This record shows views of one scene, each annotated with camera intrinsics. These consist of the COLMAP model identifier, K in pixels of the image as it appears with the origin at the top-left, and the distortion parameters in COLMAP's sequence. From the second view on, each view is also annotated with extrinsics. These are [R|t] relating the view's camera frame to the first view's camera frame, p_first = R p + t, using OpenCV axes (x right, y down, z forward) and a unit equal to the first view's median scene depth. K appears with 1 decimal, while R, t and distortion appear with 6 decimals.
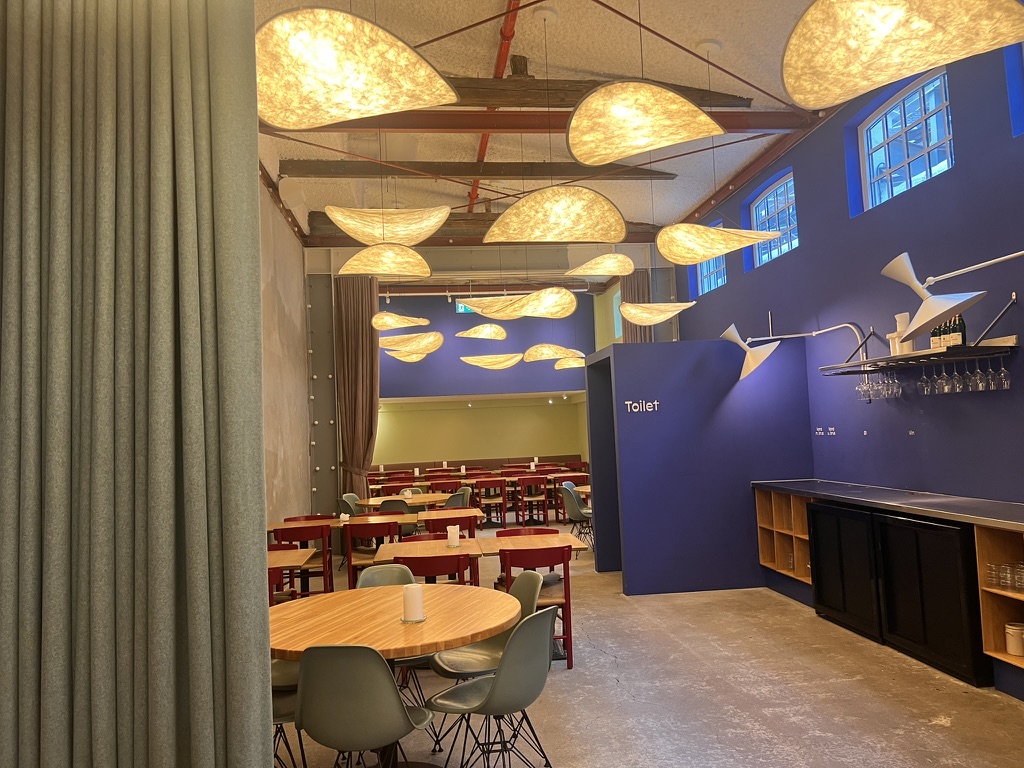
lens RADIAL K [[773.8, 0, 504.9], [0, 773.8, 388.9], [0, 0, 1]] dist [0.067737, -0.086676]
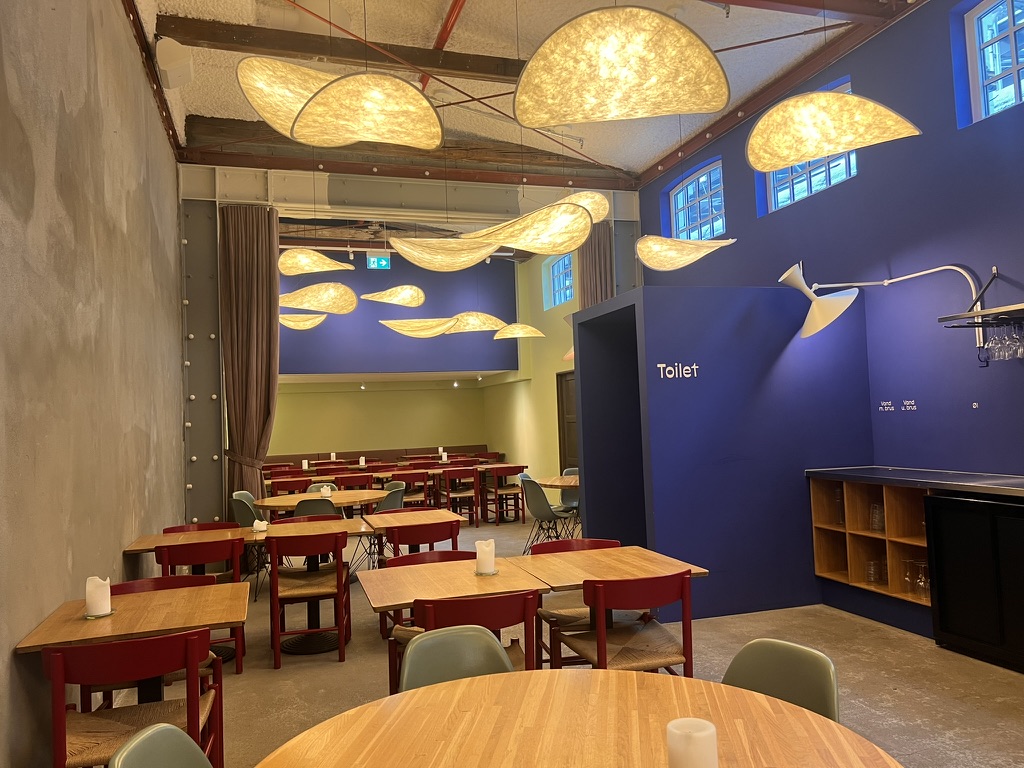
lens RADIAL K [[785.9, 0, 512.8], [0, 785.9, 388.4], [0, 0, 1]] dist [0.012171, 0.000576]
pose [[0.981134, 0.014668, 0.192773, -0.104808], [-0.016002, 0.999858, 0.005369, 0.031409], [-0.192666, -0.008352, 0.981229, 0.235857]]
